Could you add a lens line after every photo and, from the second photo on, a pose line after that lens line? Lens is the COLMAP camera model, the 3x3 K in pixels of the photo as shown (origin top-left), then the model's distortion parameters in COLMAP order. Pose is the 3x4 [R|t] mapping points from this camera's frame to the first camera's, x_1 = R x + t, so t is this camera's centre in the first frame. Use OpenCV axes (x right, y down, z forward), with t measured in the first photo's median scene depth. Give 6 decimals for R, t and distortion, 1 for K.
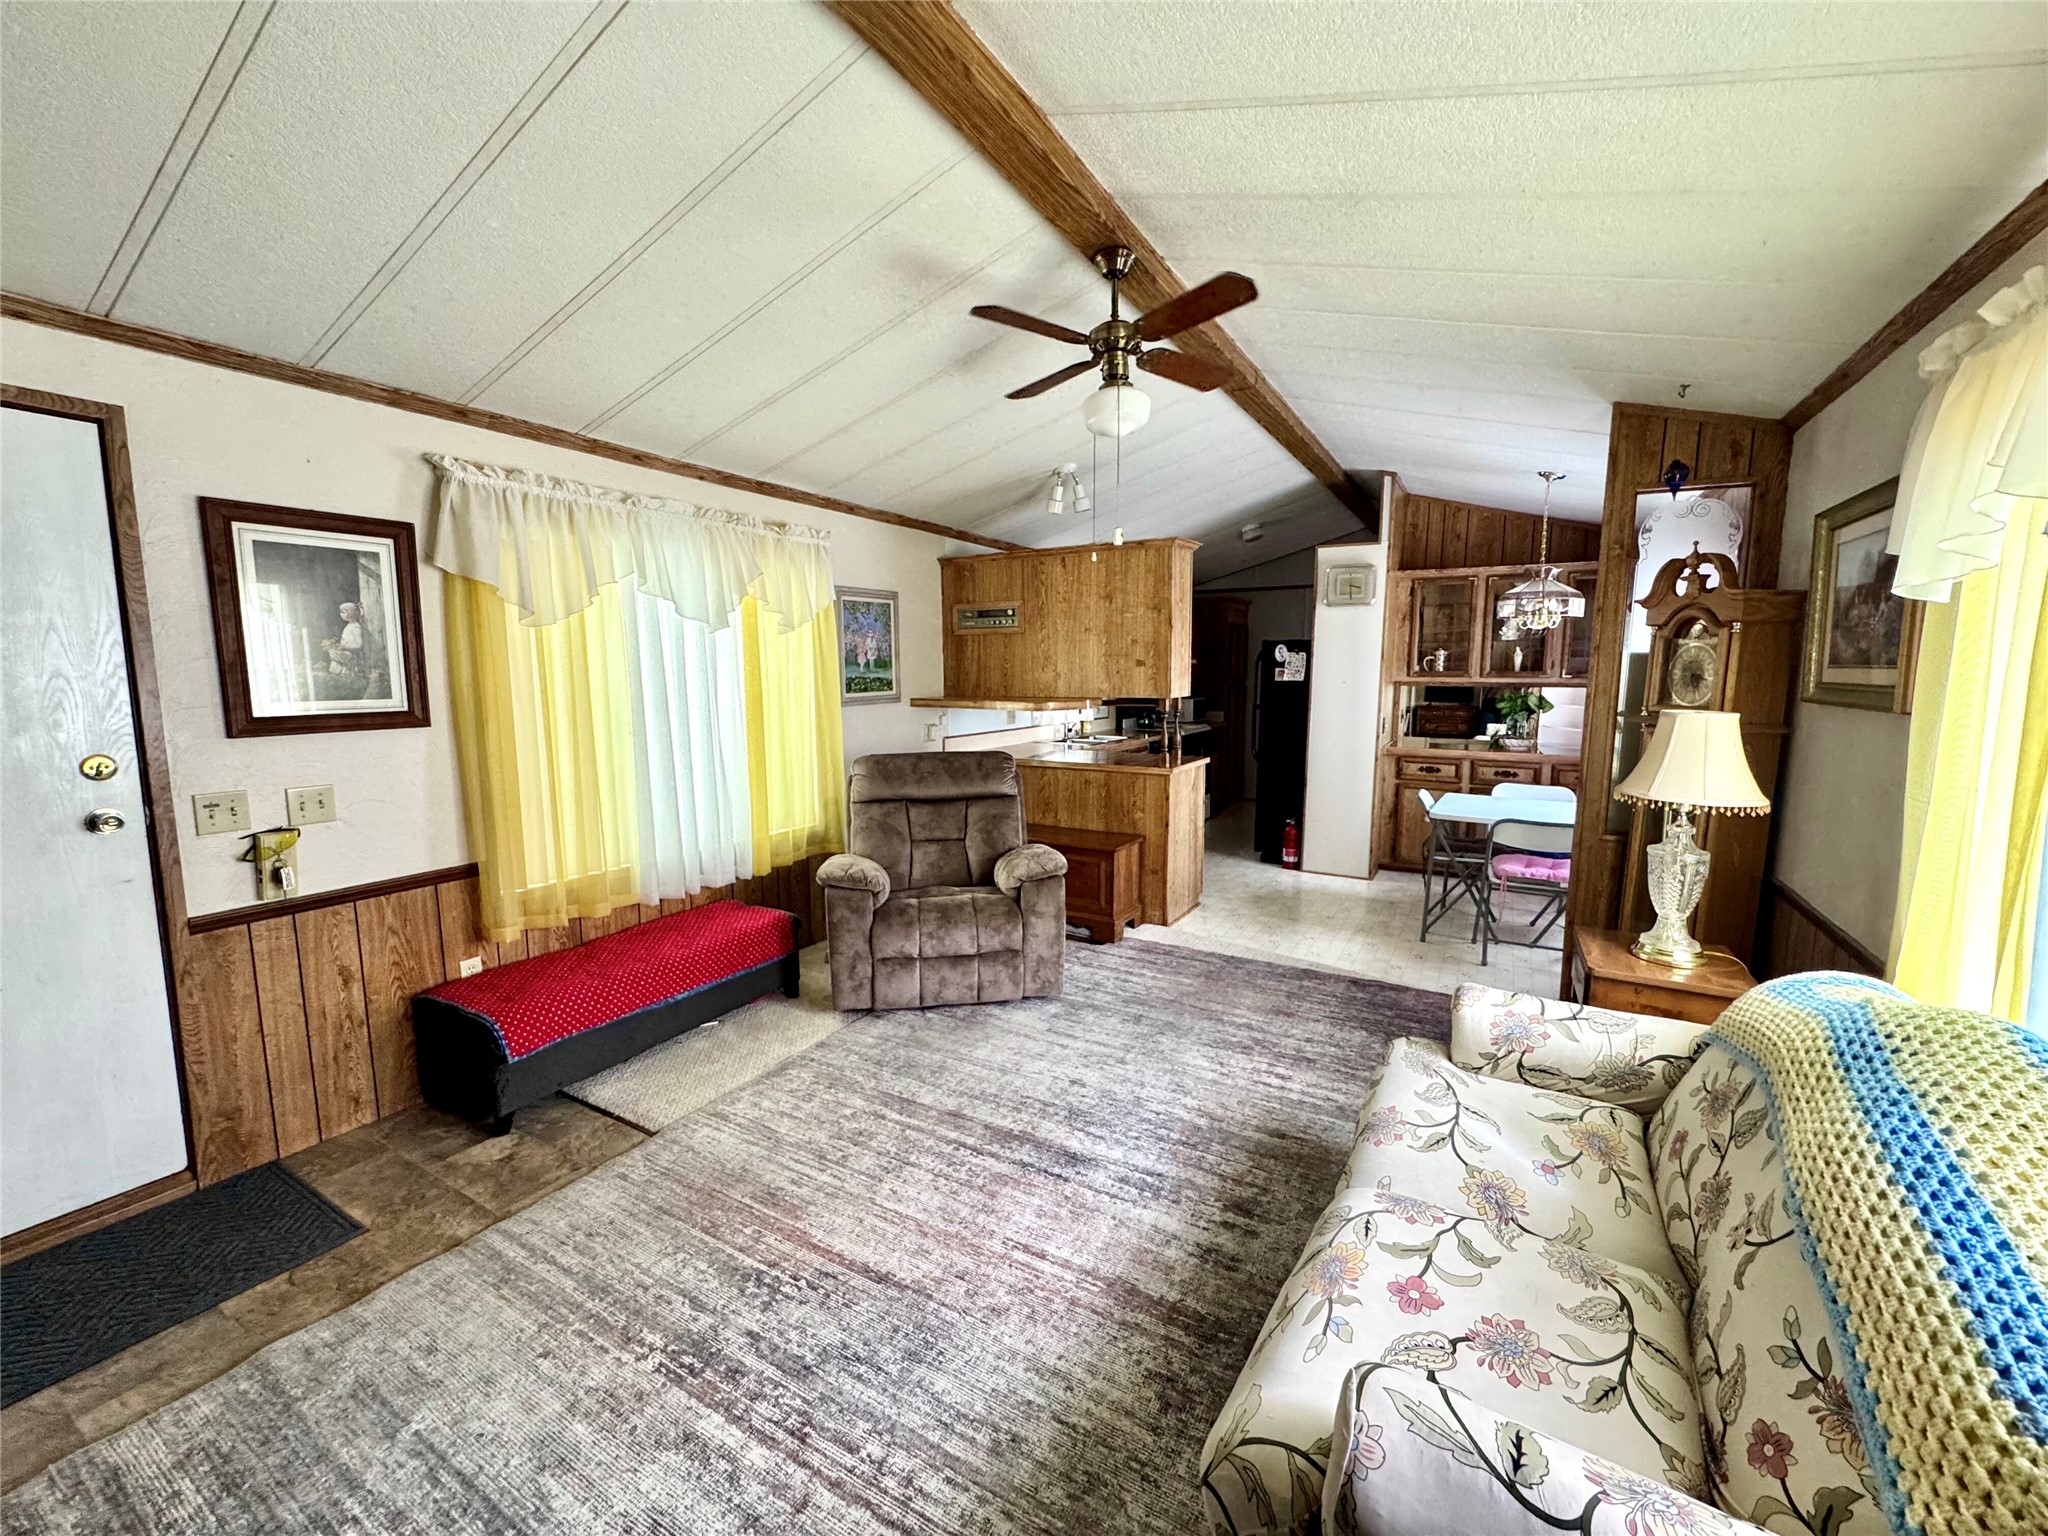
lens RADIAL K [[819.9, 0, 1024.8], [0, 819.9, 767.9], [0, 0, 1]] dist [-0.004576, 0.000531]
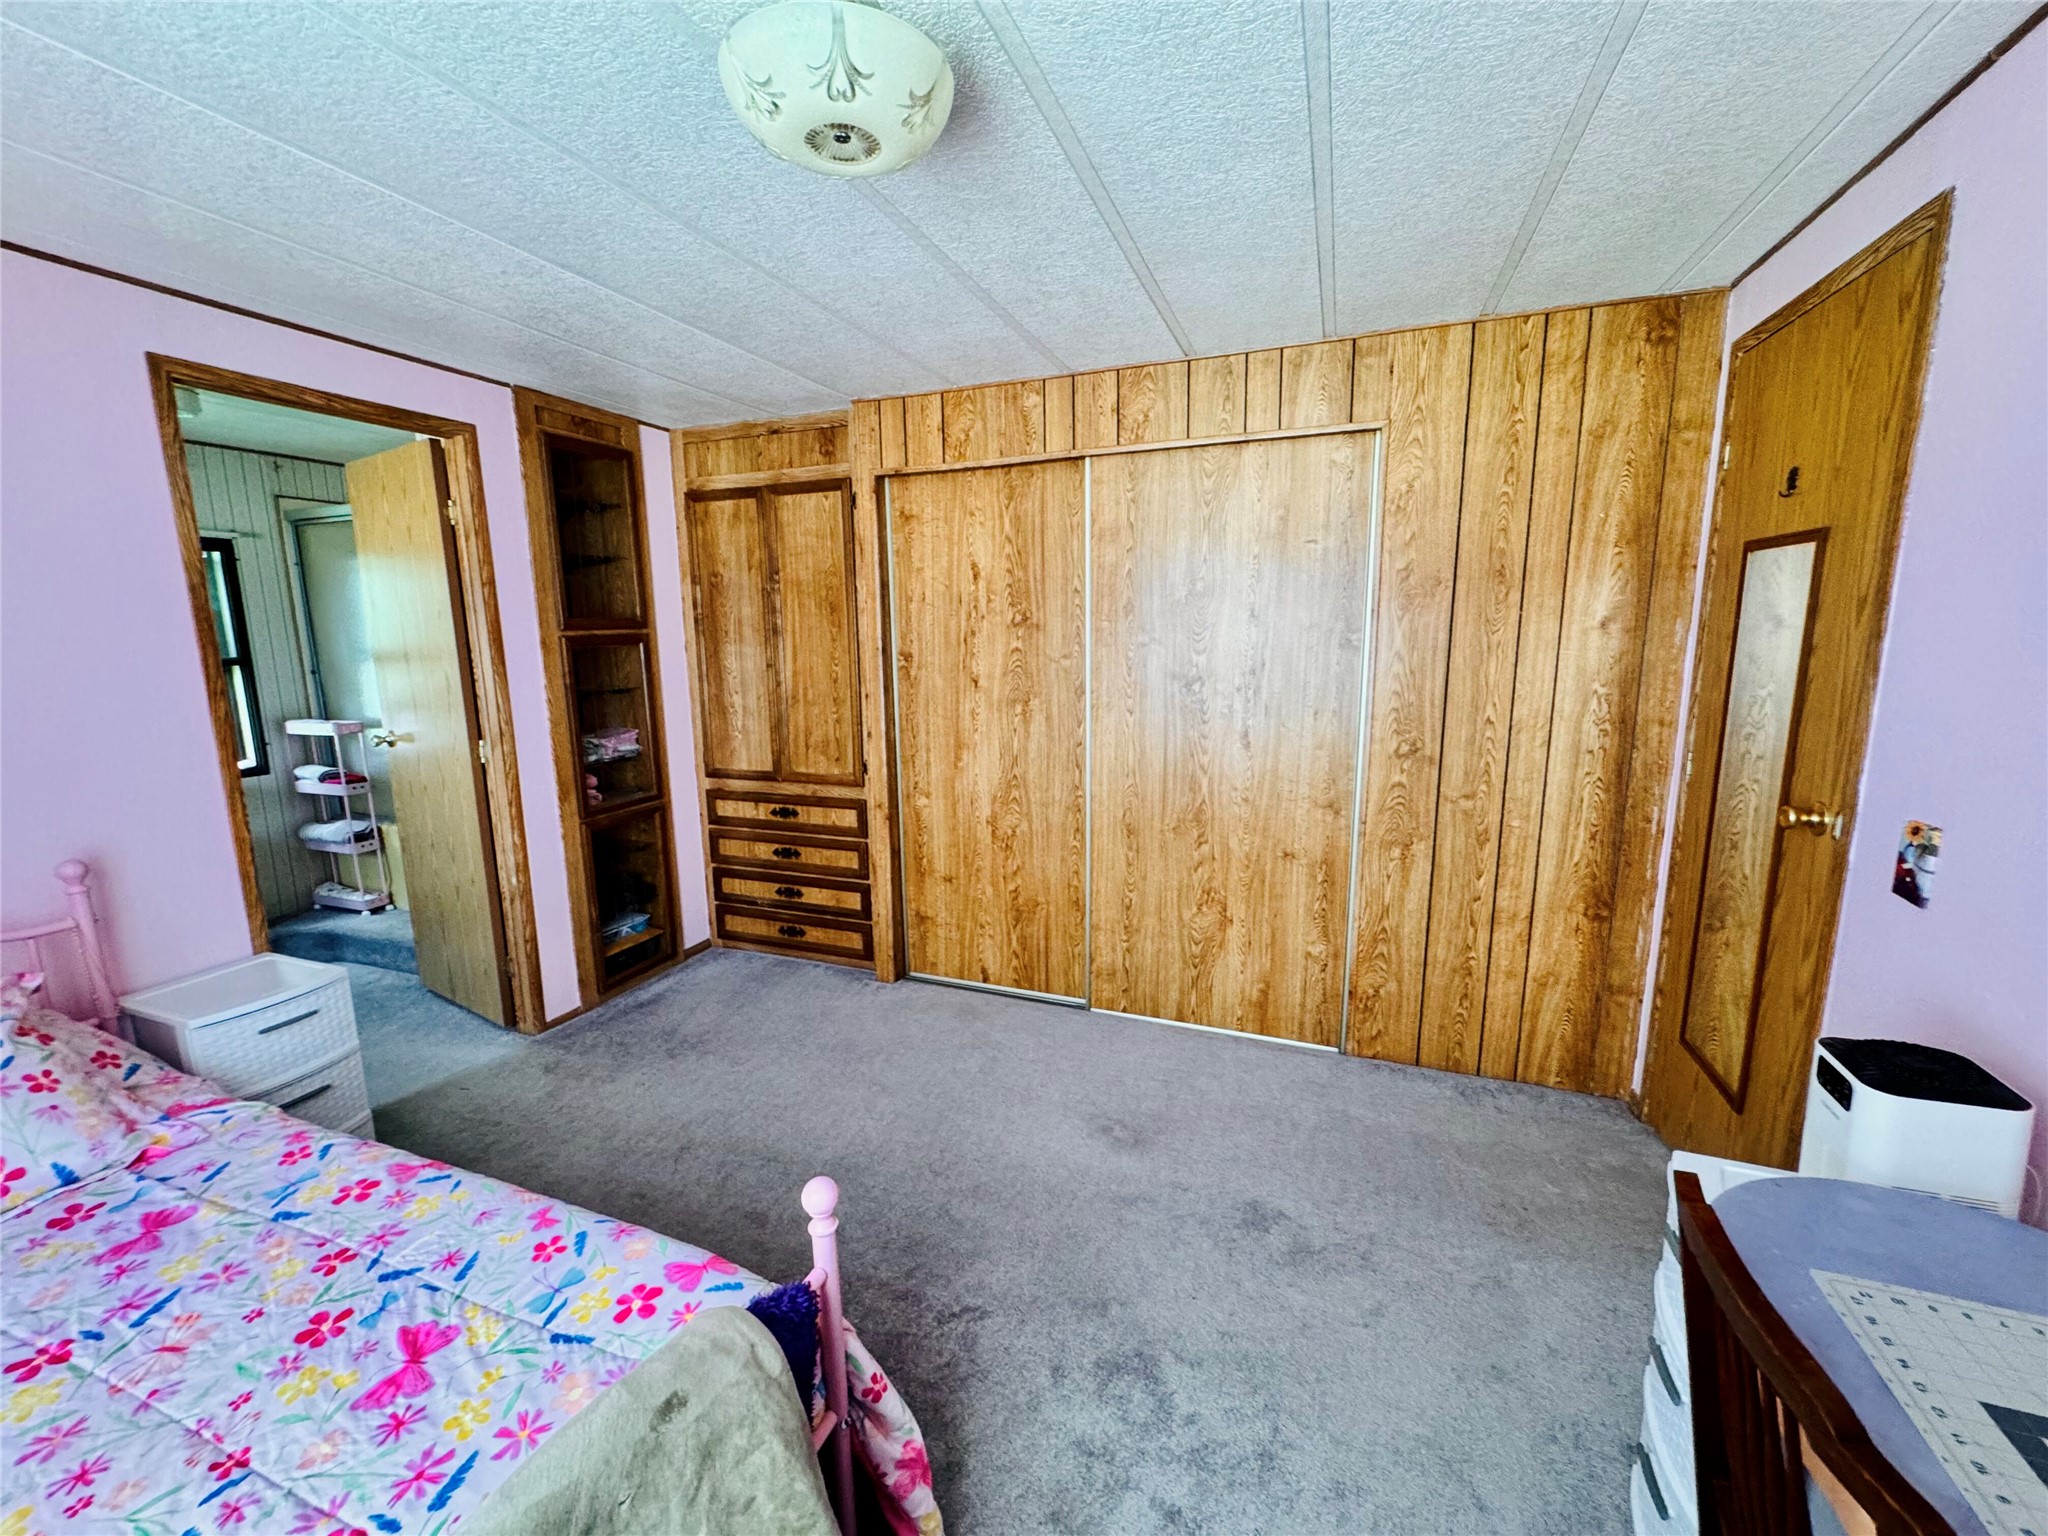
lens RADIAL K [[819.9, 0, 1020.7], [0, 819.9, 771.1], [0, 0, 1]] dist [-0.004576, 0.000531]
pose [[0.987113, -0.033344, 0.156514, -0.213276], [0.025028, 0.998183, 0.054806, -0.276812], [-0.158057, -0.050182, 0.986154, 0.467731]]
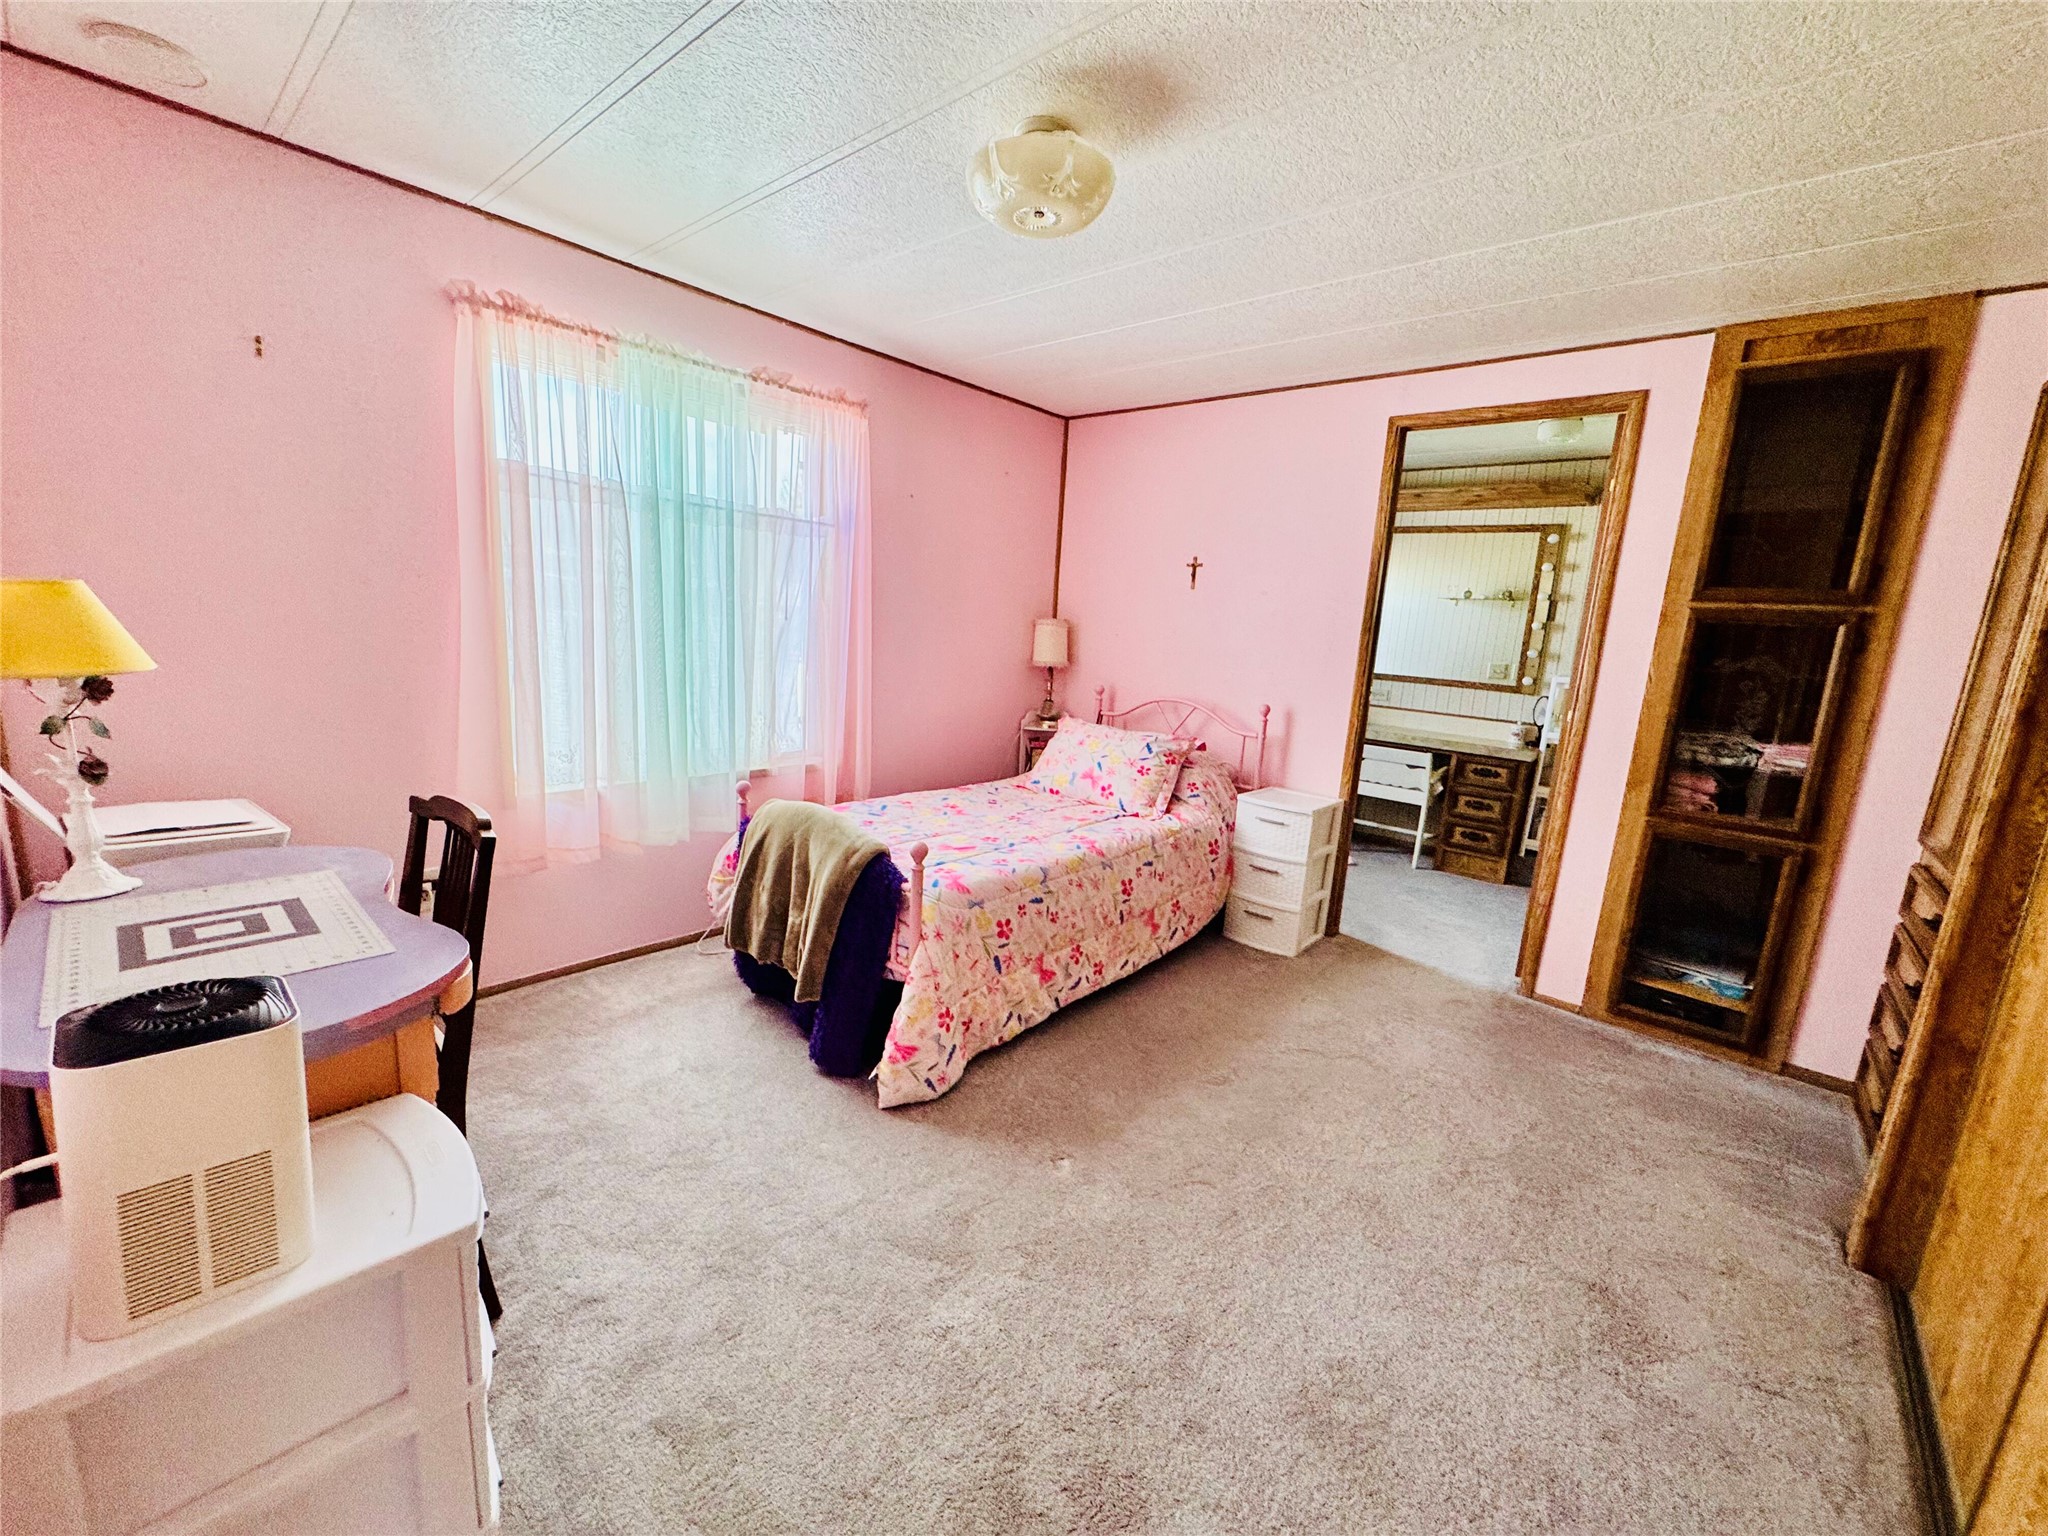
lens RADIAL K [[819.9, 0, 1029.6], [0, 819.9, 769.4], [0, 0, 1]] dist [-0.004576, 0.000531]
pose [[-0.186764, 0.177451, -0.966246, 0.198173], [-0.176149, 0.961563, 0.210638, -0.288257], [0.966484, 0.209542, -0.148327, 0.845367]]
